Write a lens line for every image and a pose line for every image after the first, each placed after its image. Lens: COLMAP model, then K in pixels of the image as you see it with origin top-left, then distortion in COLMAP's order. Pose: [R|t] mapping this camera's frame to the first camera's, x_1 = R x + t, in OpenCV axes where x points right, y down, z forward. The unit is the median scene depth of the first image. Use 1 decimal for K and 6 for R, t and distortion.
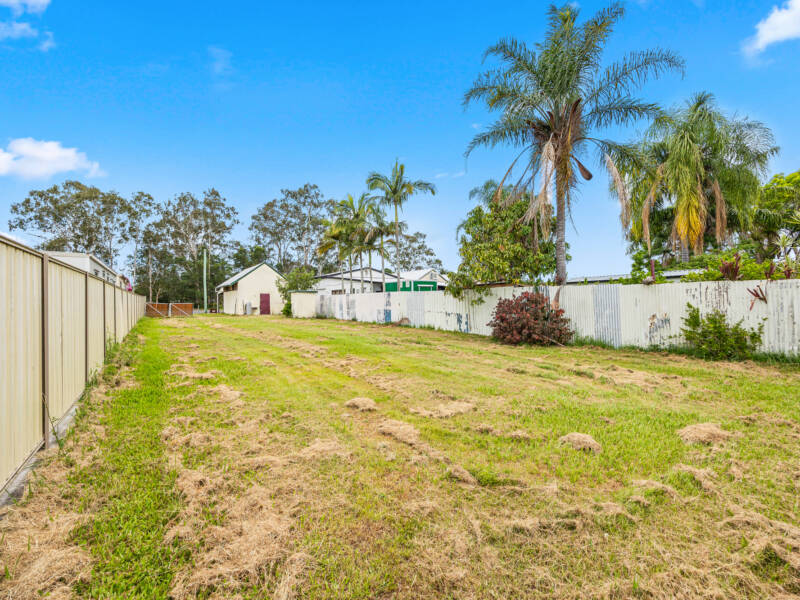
lens RADIAL K [[334.1, 0, 400.0], [0, 334.1, 300.0], [0, 0, 1]] dist [-0.035779, -0.000145]
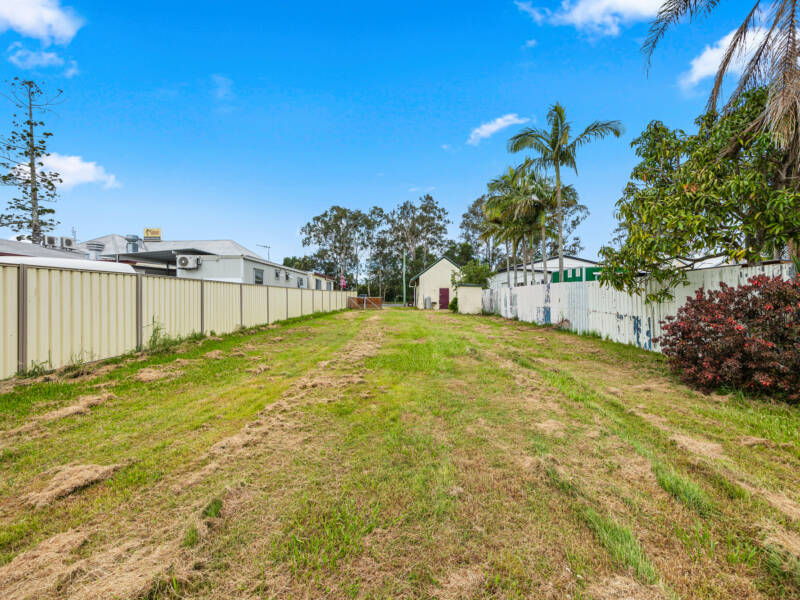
lens RADIAL K [[334.1, 0, 400.0], [0, 334.1, 300.0], [0, 0, 1]] dist [-0.035779, -0.000145]
pose [[0.801572, 0.009182, -0.597828, 0.066518], [-0.000269, 0.999888, 0.014996, 0.000772], [0.597899, -0.011859, 0.801484, 0.095512]]
